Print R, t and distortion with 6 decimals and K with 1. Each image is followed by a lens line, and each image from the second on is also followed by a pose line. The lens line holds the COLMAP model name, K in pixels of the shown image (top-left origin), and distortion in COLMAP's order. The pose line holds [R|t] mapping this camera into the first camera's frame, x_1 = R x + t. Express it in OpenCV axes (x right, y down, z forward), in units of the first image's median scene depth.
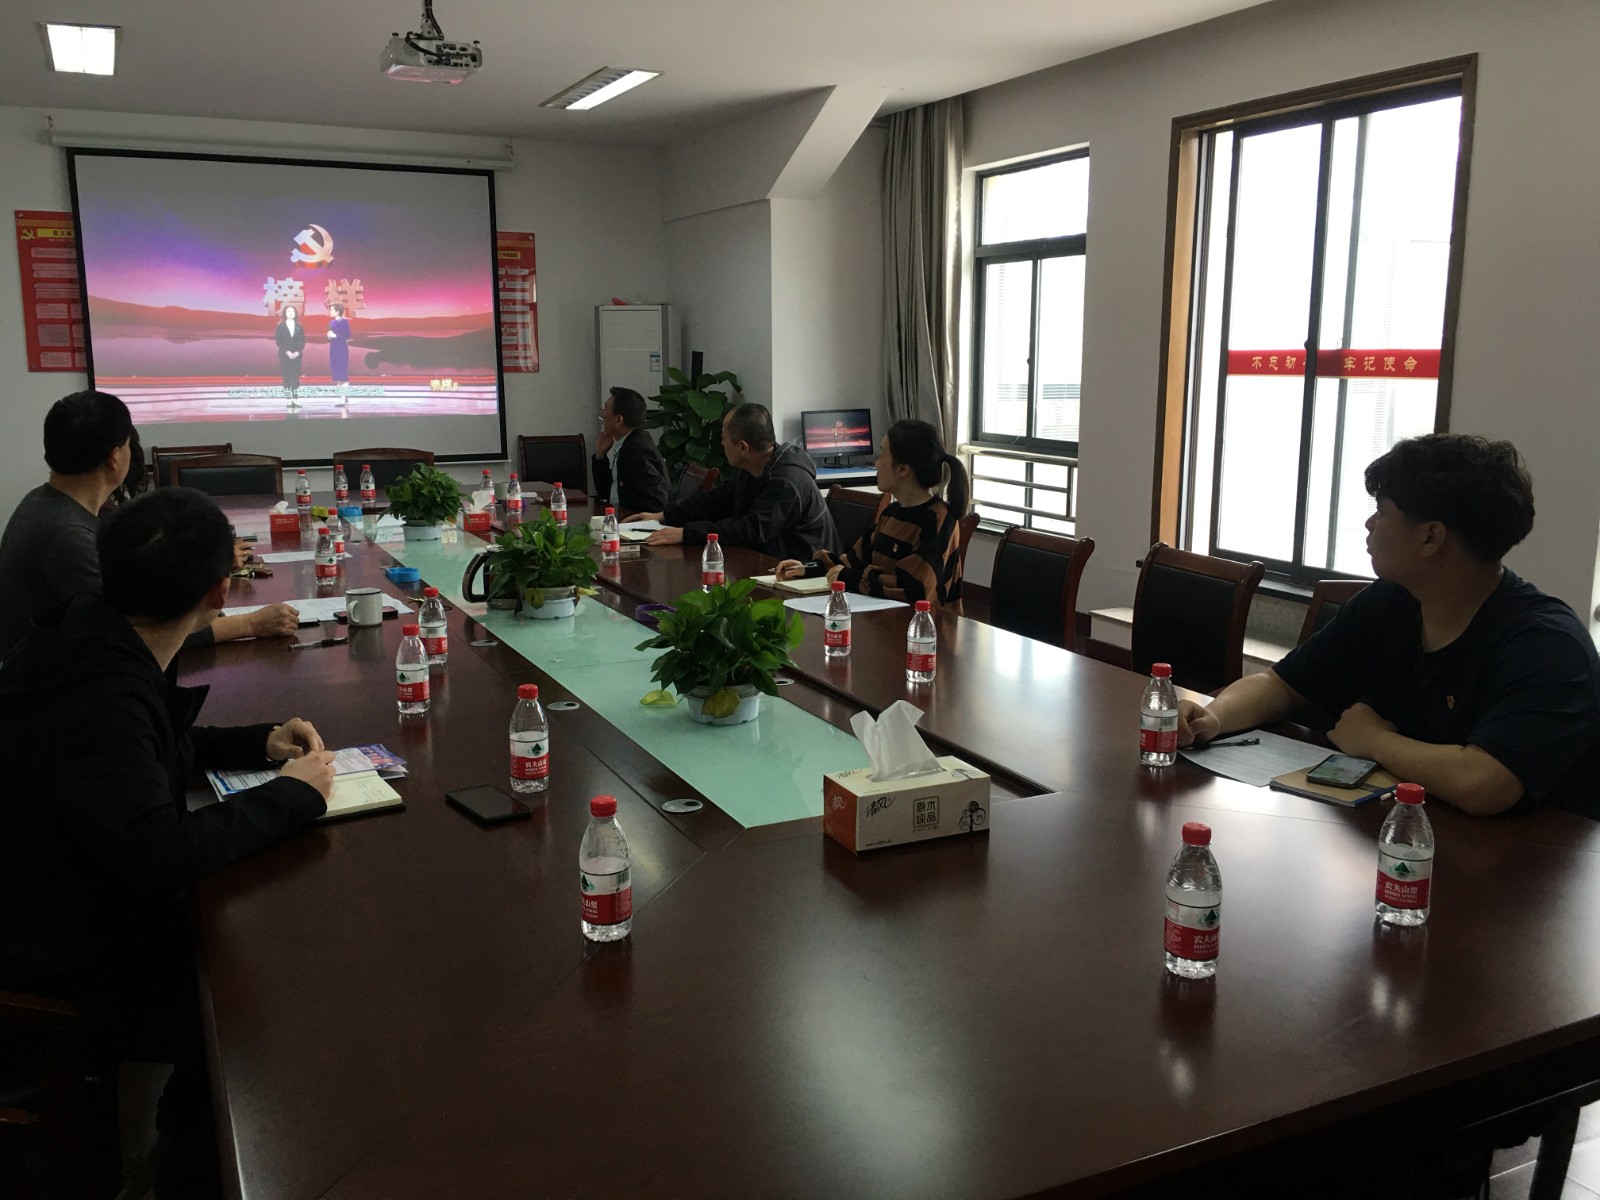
lens RADIAL K [[1392.4, 0, 800.0], [0, 1392.4, 600.0], [0, 0, 1]] dist [0.109141, -0.131596]
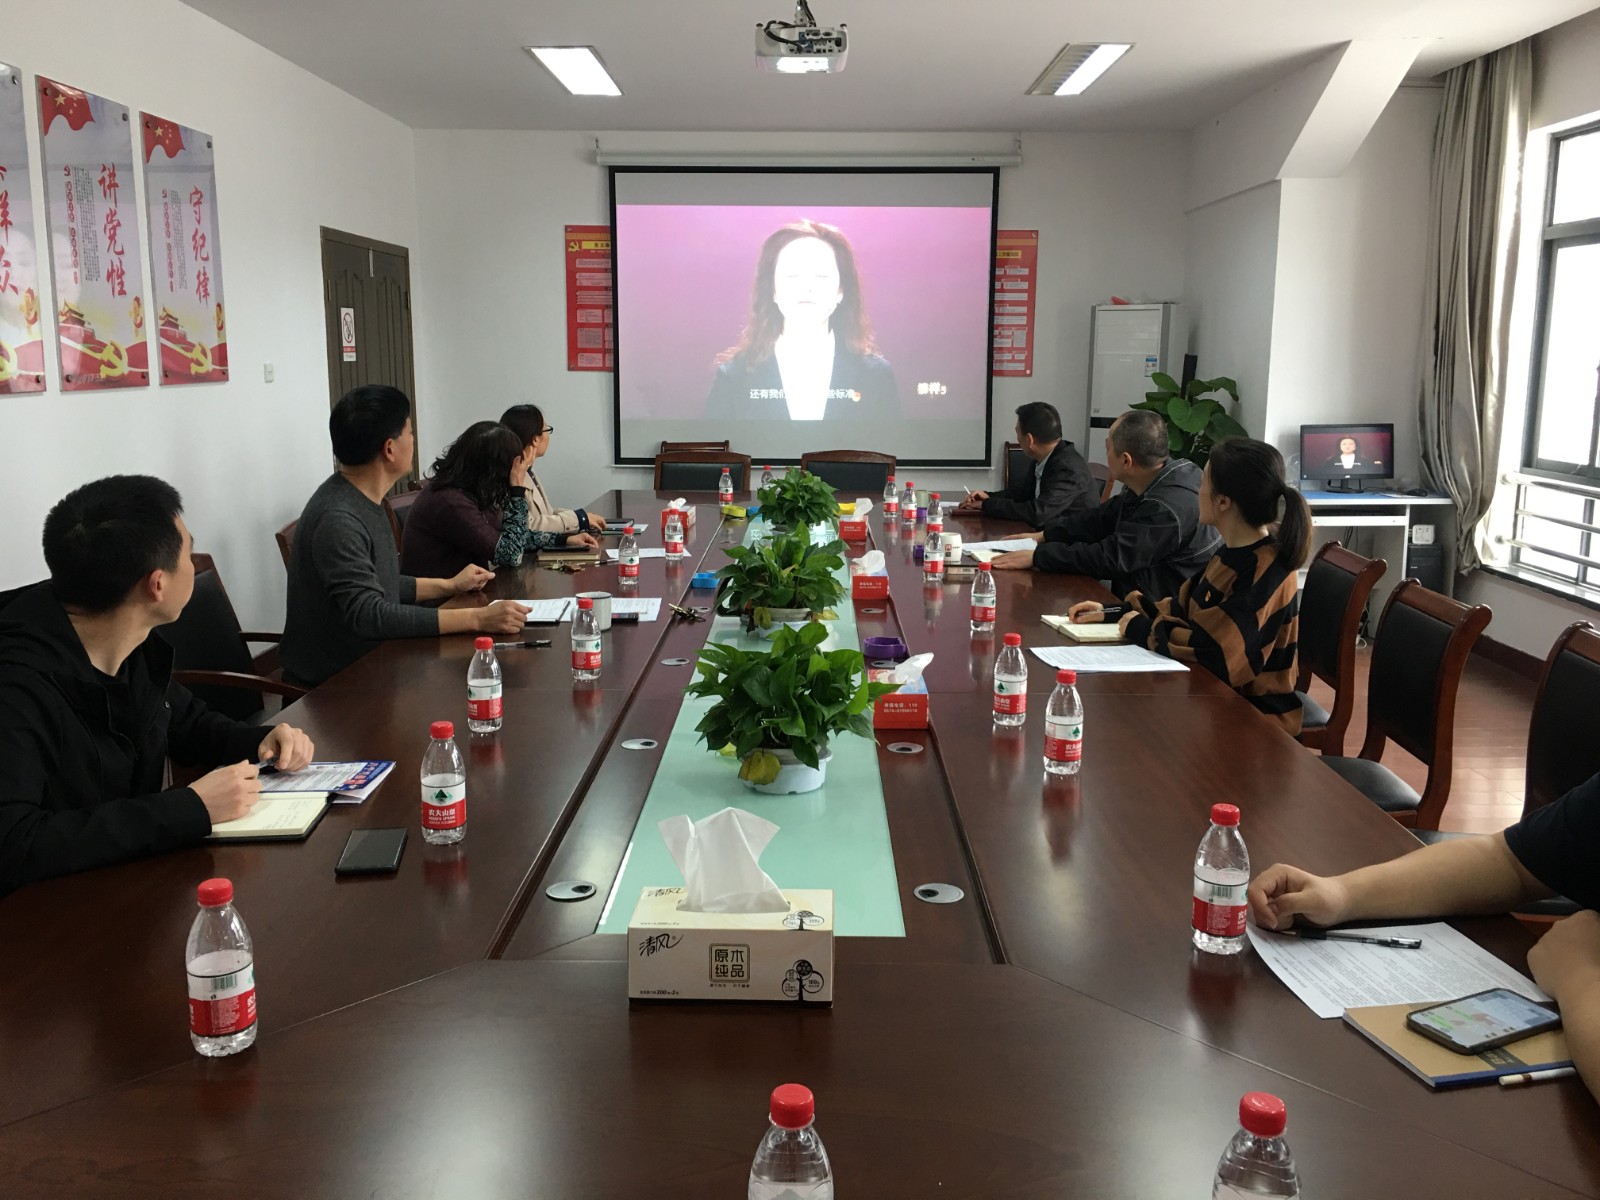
lens RADIAL K [[1392.4, 0, 800.0], [0, 1392.4, 600.0], [0, 0, 1]] dist [0.109141, -0.131596]
pose [[0.895298, 0.088613, -0.436565, 0.121757], [-0.090115, 0.995781, 0.017315, -0.016318], [0.436257, 0.023839, 0.899506, 0.094370]]
